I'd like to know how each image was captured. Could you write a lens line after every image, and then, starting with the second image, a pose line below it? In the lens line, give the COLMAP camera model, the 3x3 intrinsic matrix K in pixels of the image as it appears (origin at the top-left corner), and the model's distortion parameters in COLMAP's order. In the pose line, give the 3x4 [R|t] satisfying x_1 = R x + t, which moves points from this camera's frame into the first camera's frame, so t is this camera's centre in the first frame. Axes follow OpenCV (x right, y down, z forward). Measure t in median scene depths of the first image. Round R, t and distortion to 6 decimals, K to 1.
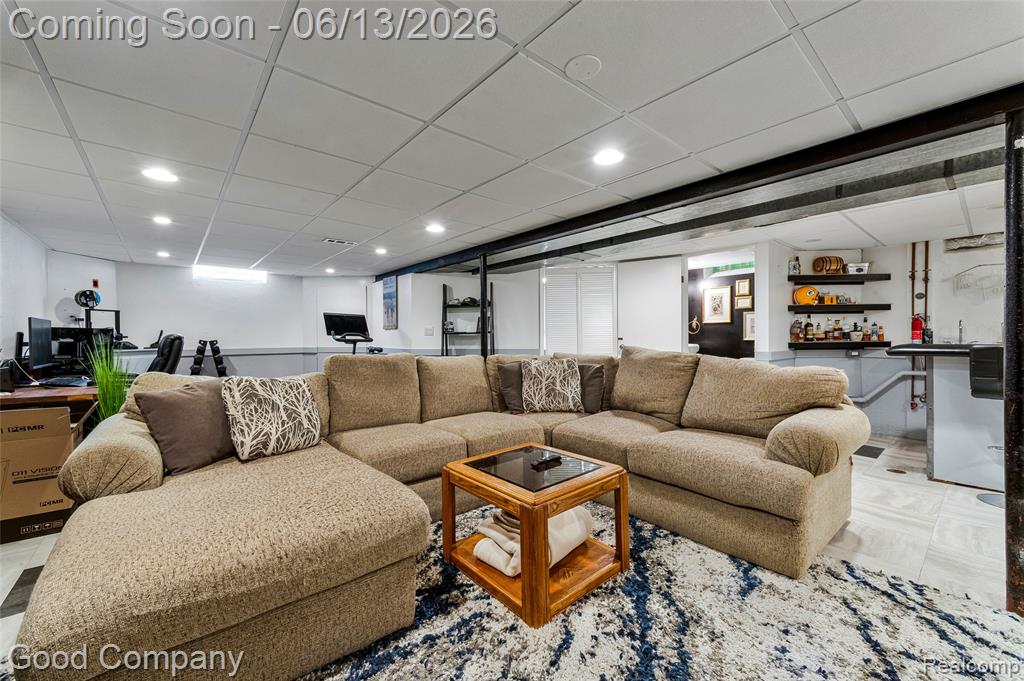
lens RADIAL K [[398.6, 0, 511.0], [0, 398.6, 334.4], [0, 0, 1]] dist [0.008259, -0.000131]
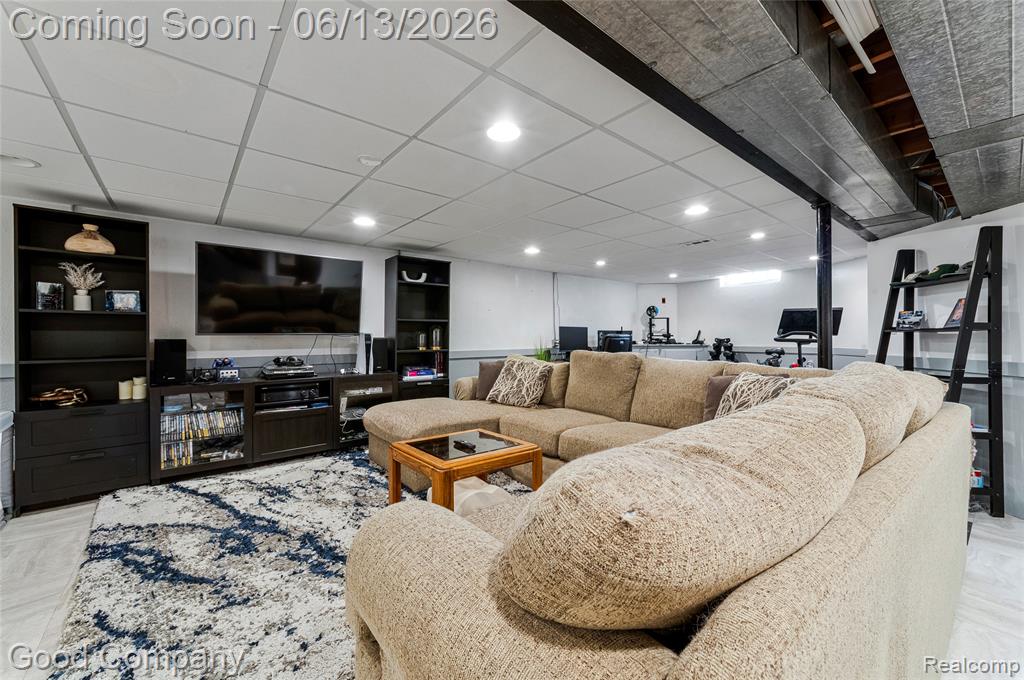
lens RADIAL K [[398.6, 0, 511.0], [0, 398.6, 333.9], [0, 0, 1]] dist [0.008259, -0.000131]
pose [[-0.013713, -0.003088, -0.999901, 0.492898], [0.007292, 0.999968, -0.003188, 0.000240], [0.999879, -0.007335, -0.013690, 0.455558]]
